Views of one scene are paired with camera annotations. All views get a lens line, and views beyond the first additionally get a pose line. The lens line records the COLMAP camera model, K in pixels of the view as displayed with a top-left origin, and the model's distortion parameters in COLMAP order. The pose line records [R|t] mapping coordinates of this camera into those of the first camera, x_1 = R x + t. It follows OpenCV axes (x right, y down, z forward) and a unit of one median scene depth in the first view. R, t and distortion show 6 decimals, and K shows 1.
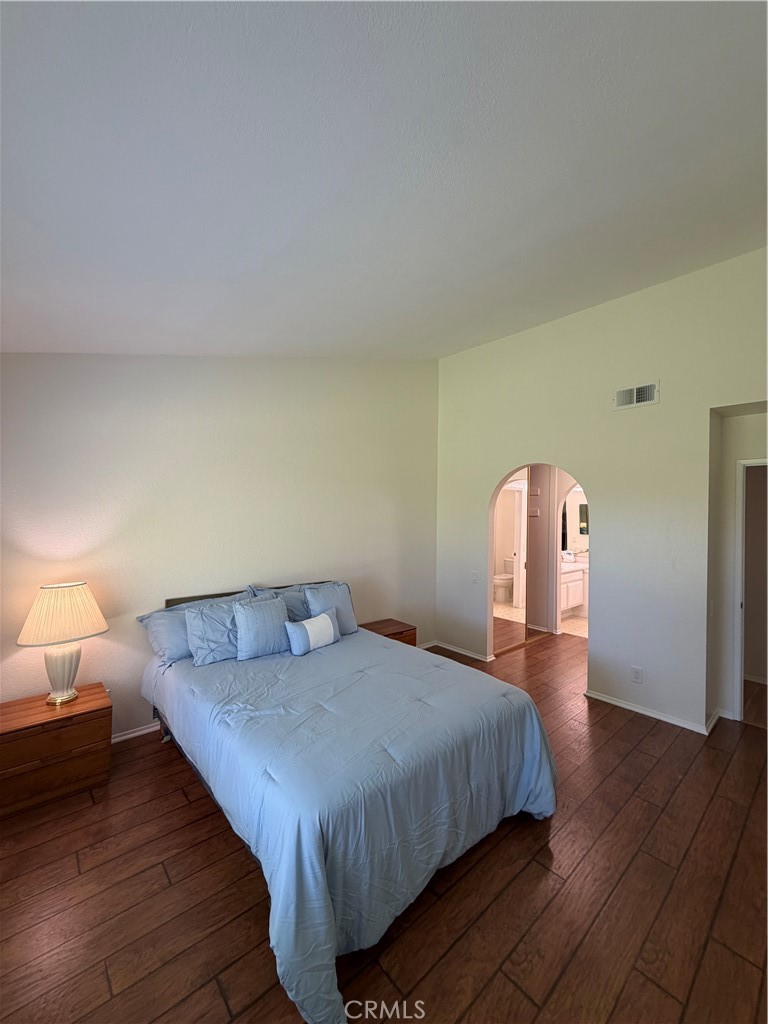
lens RADIAL K [[404.6, 0, 384.0], [0, 404.6, 512.0], [0, 0, 1]] dist [0.001092, -0.000017]
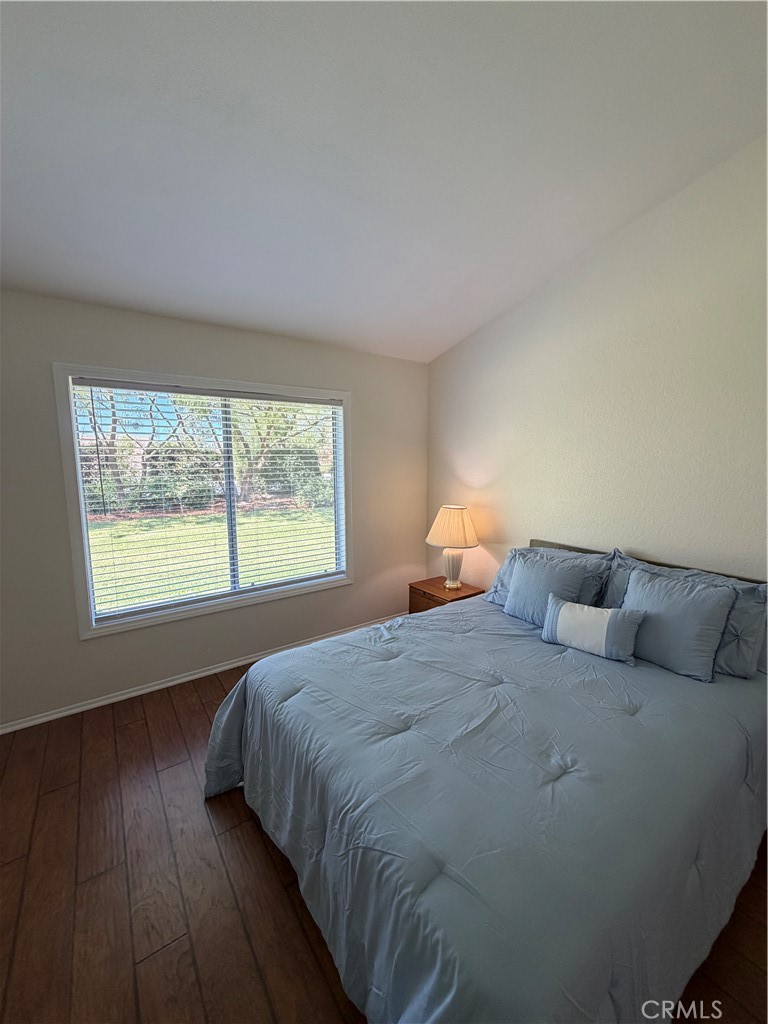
lens RADIAL K [[404.6, 0, 384.0], [0, 404.6, 512.0], [0, 0, 1]] dist [0.001092, -0.000017]
pose [[-0.101492, 0.110243, -0.988709, 0.518110], [-0.004297, 0.993783, 0.111250, 0.038042], [0.994827, 0.015539, -0.100387, 0.756582]]
